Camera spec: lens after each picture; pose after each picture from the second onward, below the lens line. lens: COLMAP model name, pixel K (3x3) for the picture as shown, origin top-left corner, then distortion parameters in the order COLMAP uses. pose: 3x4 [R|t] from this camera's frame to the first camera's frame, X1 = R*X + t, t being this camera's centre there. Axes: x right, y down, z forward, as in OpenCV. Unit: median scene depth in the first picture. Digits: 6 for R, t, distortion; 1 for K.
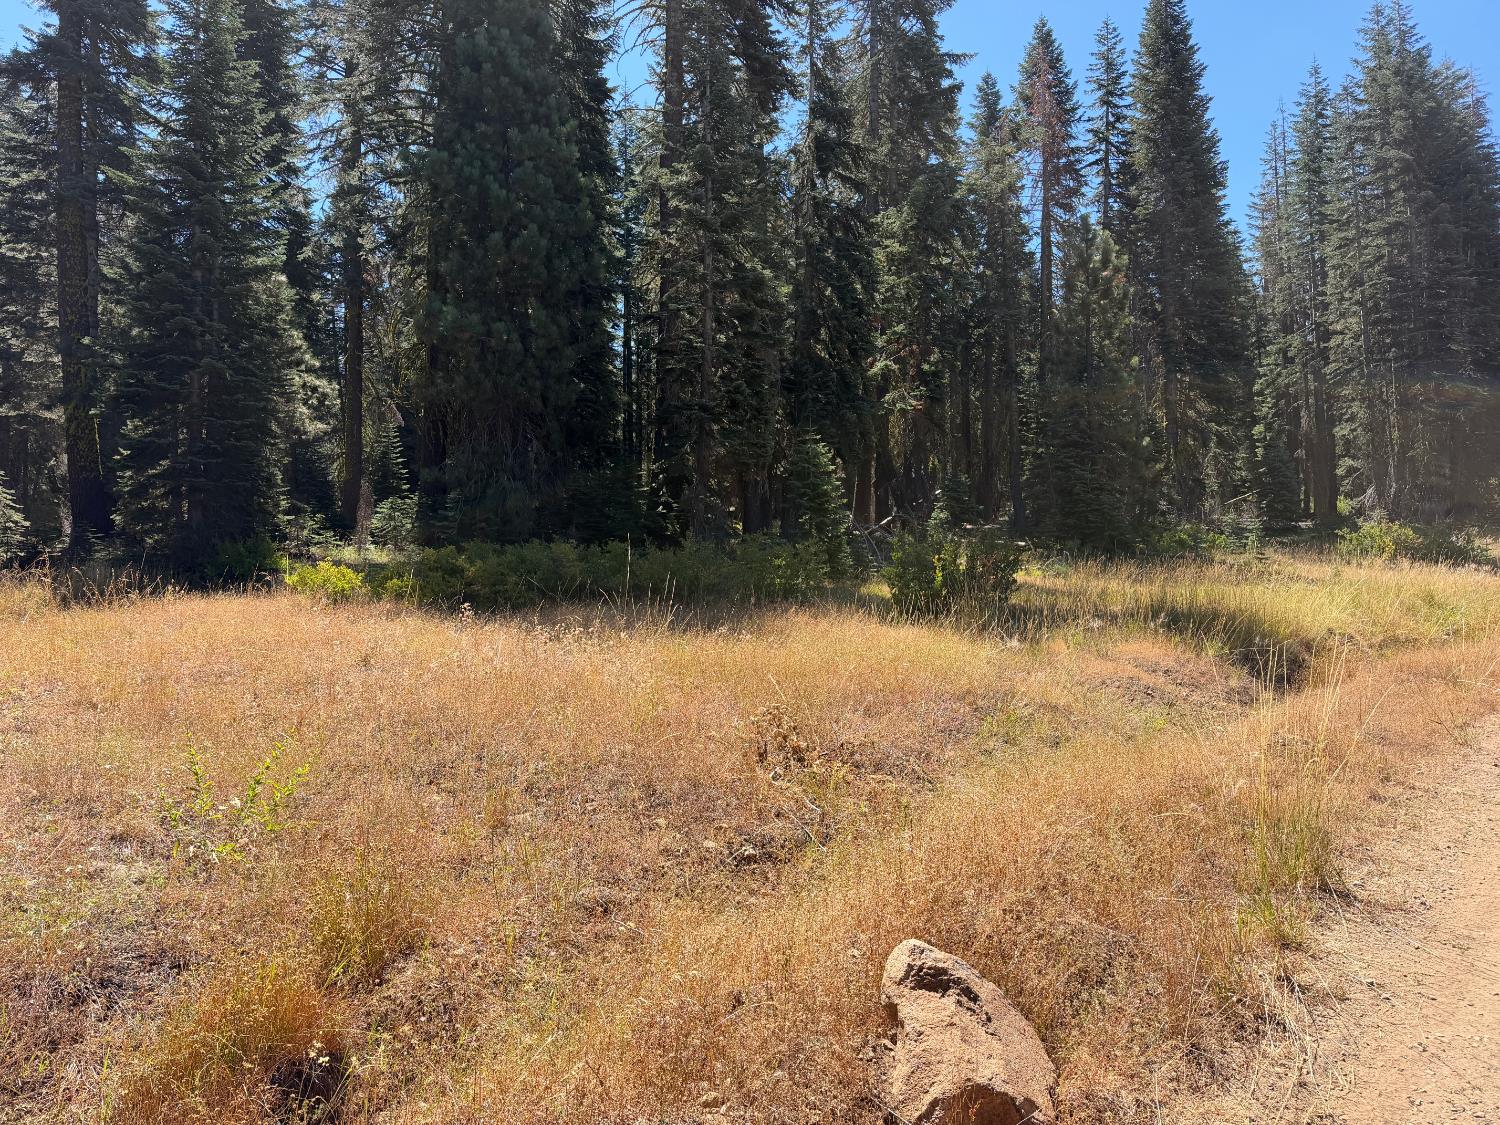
lens RADIAL K [[1029.3, 0, 749.6], [0, 1029.3, 560.2], [0, 0, 1]] dist [0.038694, -0.051882]
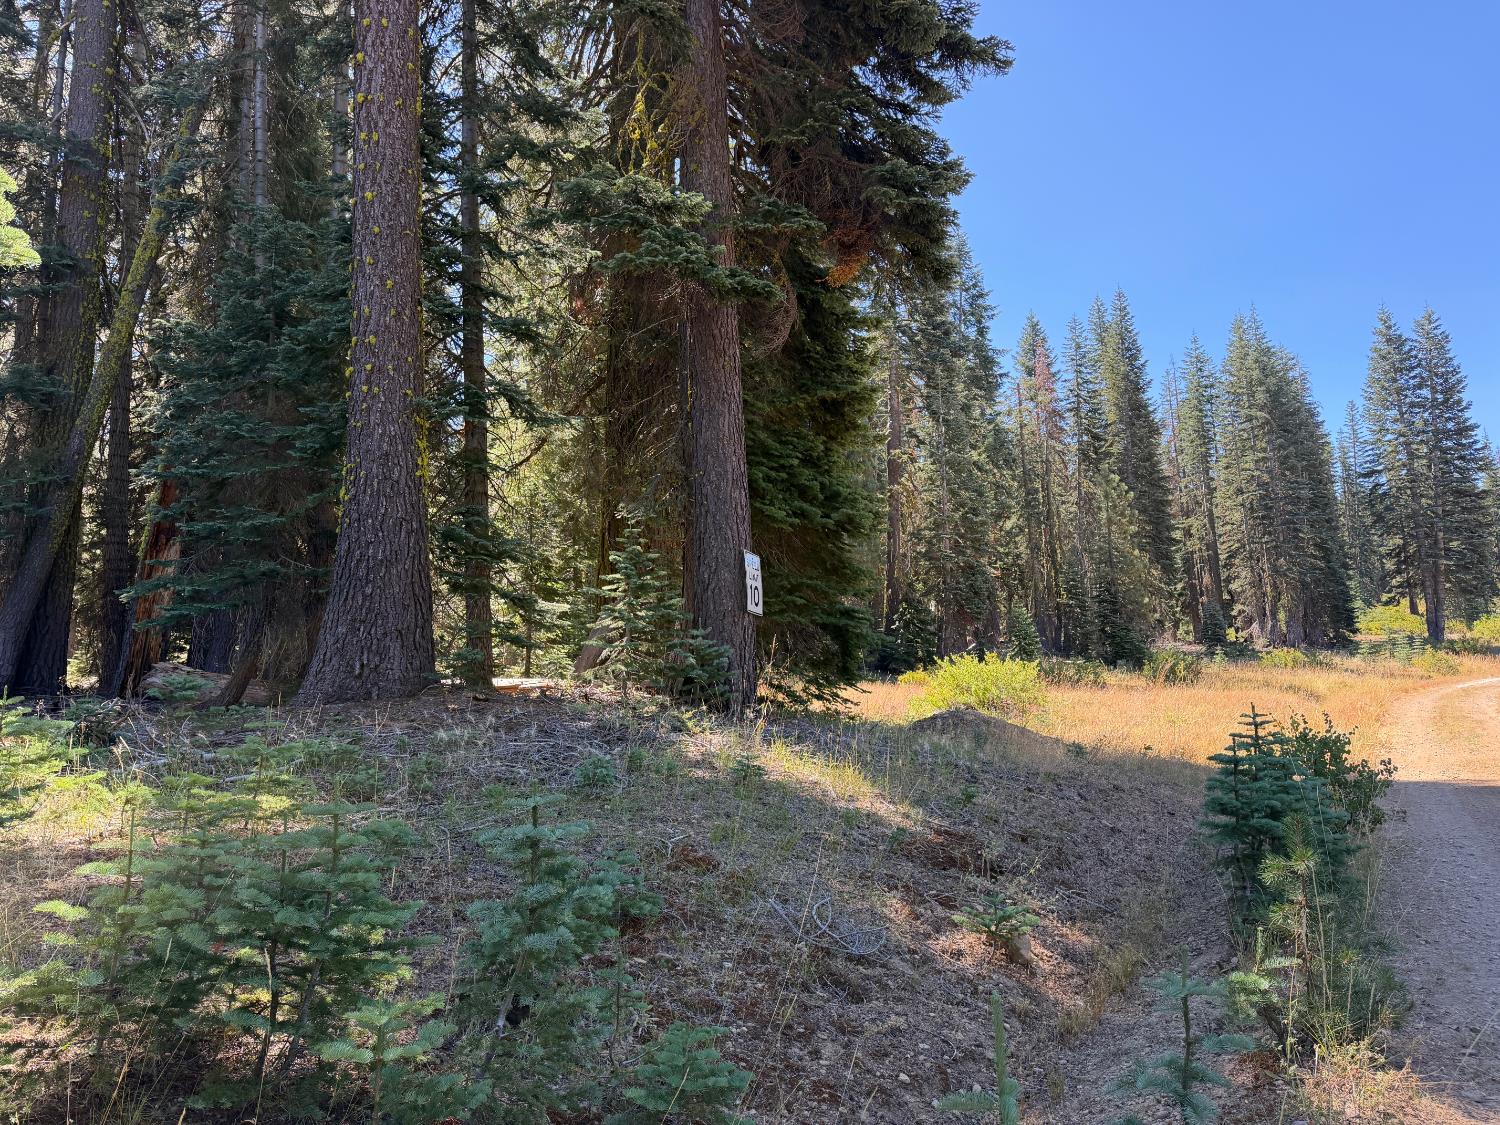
lens RADIAL K [[1029.3, 0, 763.3], [0, 1029.3, 572.0], [0, 0, 1]] dist [0.038694, -0.051882]
pose [[0.988795, 0.001326, 0.149273, -0.350708], [0.014662, 0.994263, -0.105953, 0.005265], [-0.148558, 0.106955, 0.983103, -0.406133]]
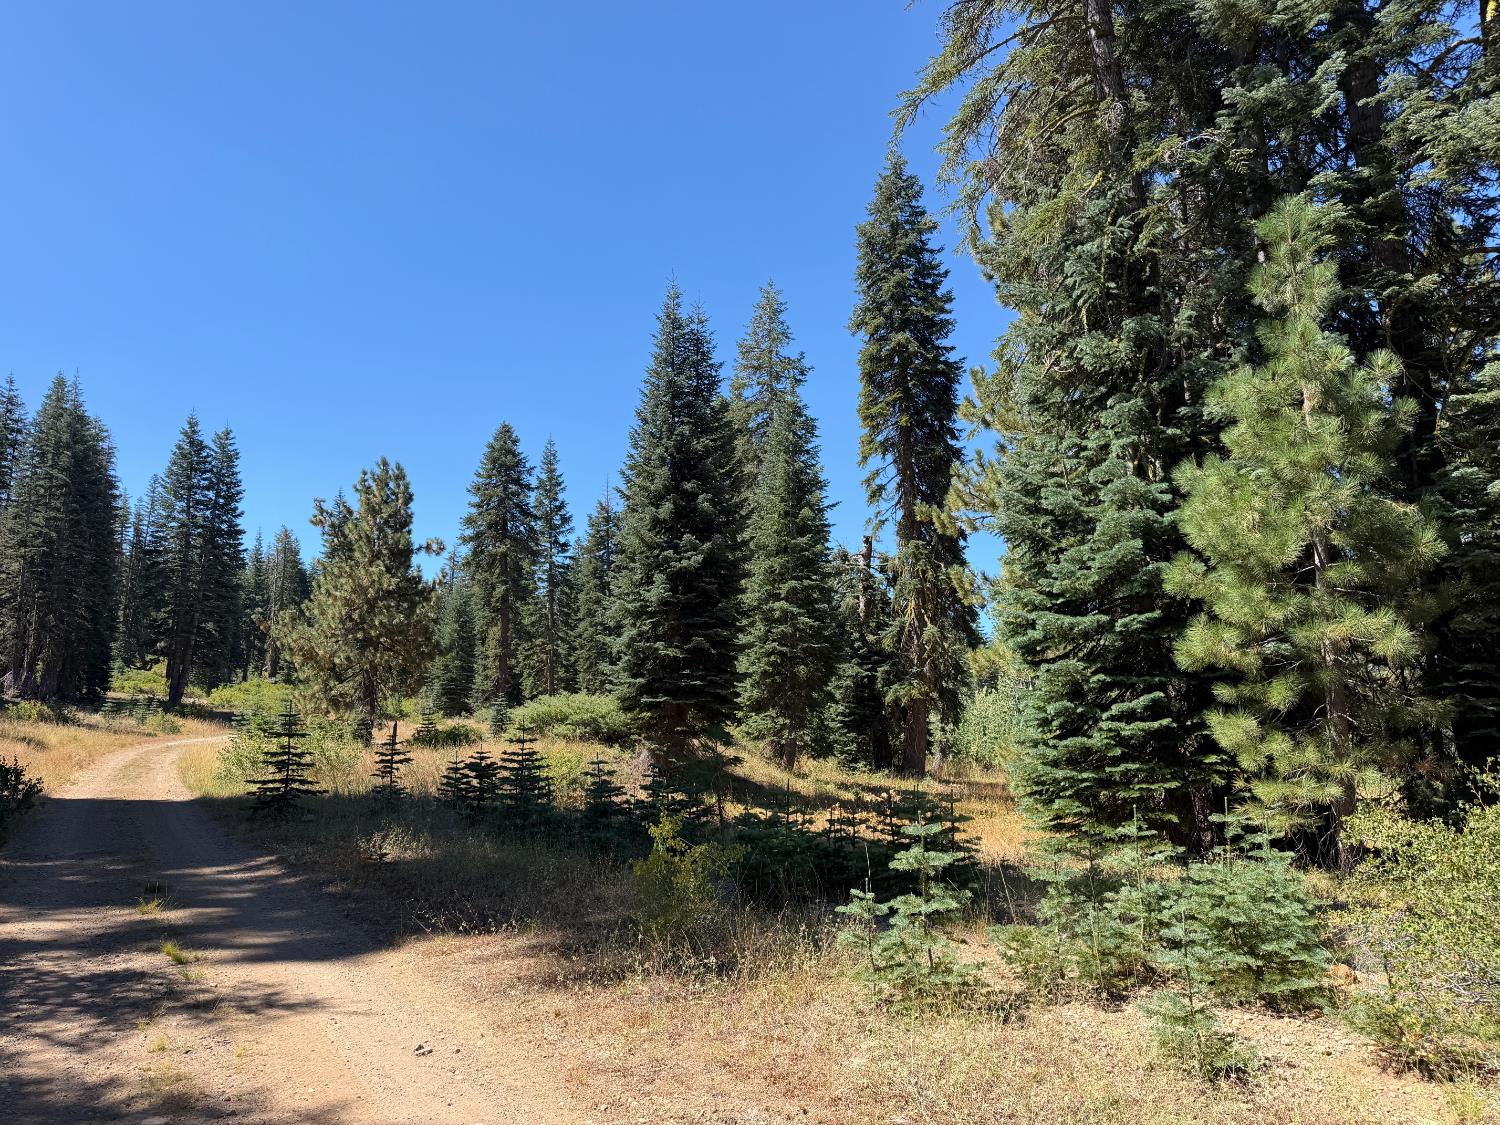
lens RADIAL K [[1029.3, 0, 742.1], [0, 1029.3, 561.1], [0, 0, 1]] dist [0.038694, -0.051882]
pose [[0.355716, 0.182704, 0.916562, -0.472411], [-0.039593, 0.982771, -0.180536, 0.000821], [-0.933755, 0.027930, 0.356821, -0.594757]]
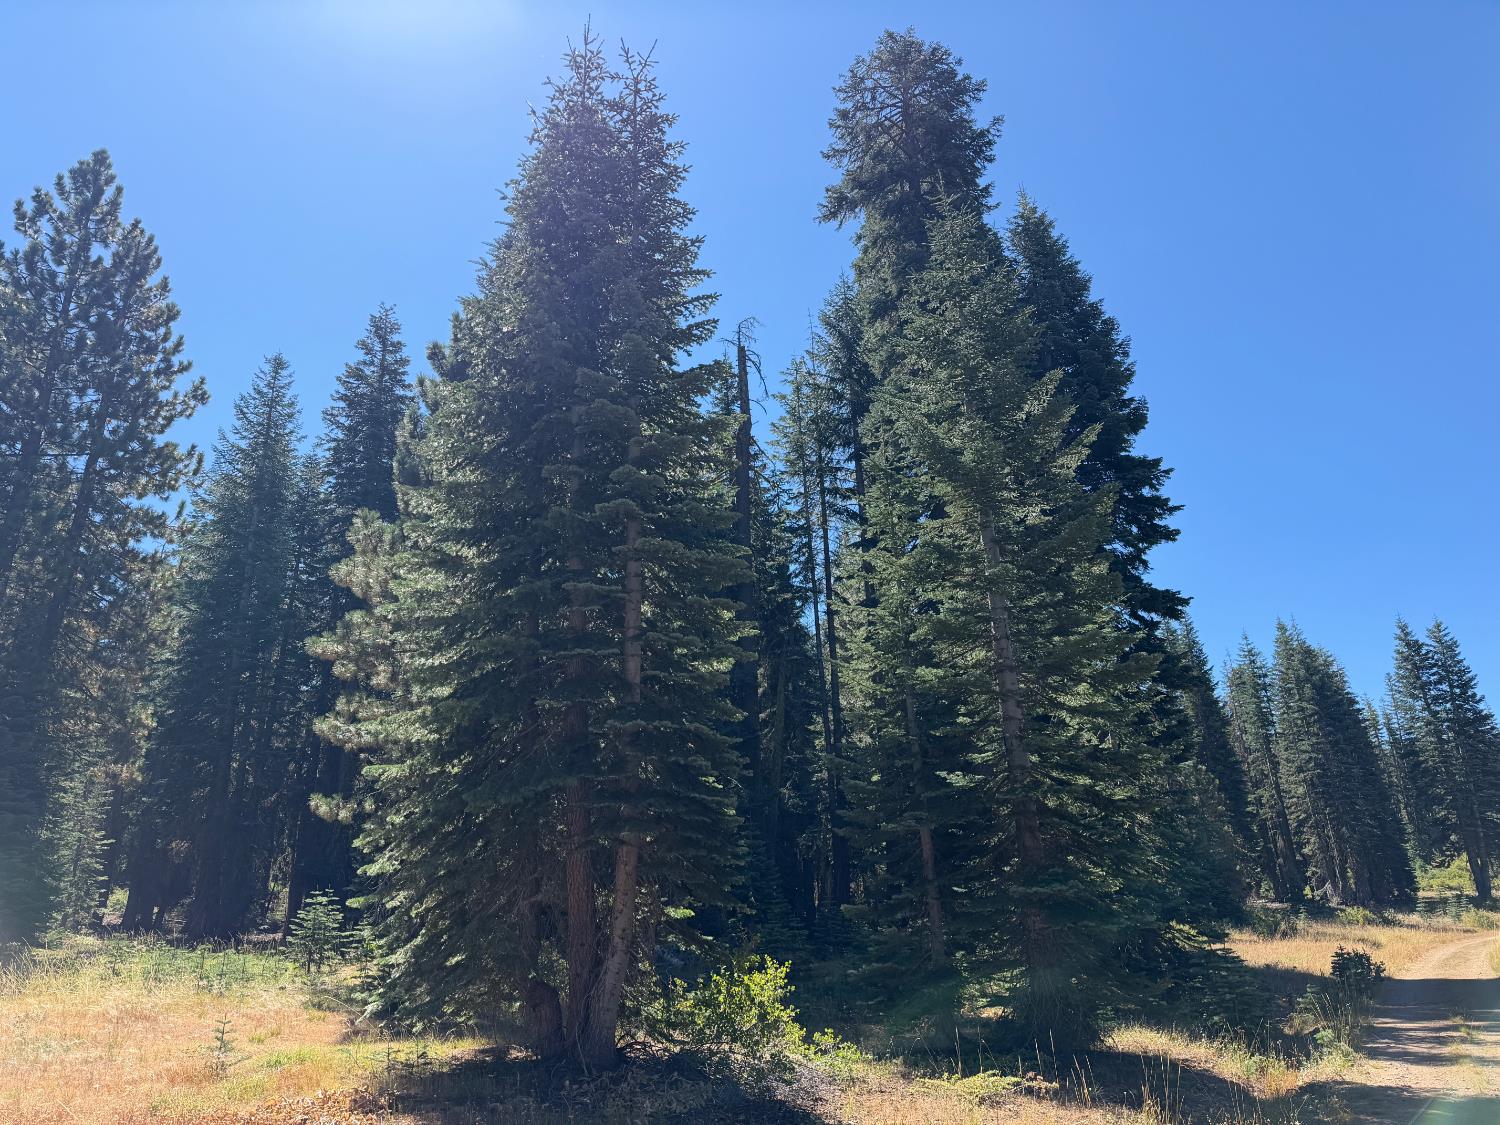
lens RADIAL K [[1029.3, 0, 756.9], [0, 1029.3, 568.7], [0, 0, 1]] dist [0.038694, -0.051882]
pose [[0.994081, 0.024519, 0.105838, -0.600982], [0.012215, 0.942798, -0.333140, 0.001631], [-0.107952, 0.332461, 0.936918, -0.774617]]
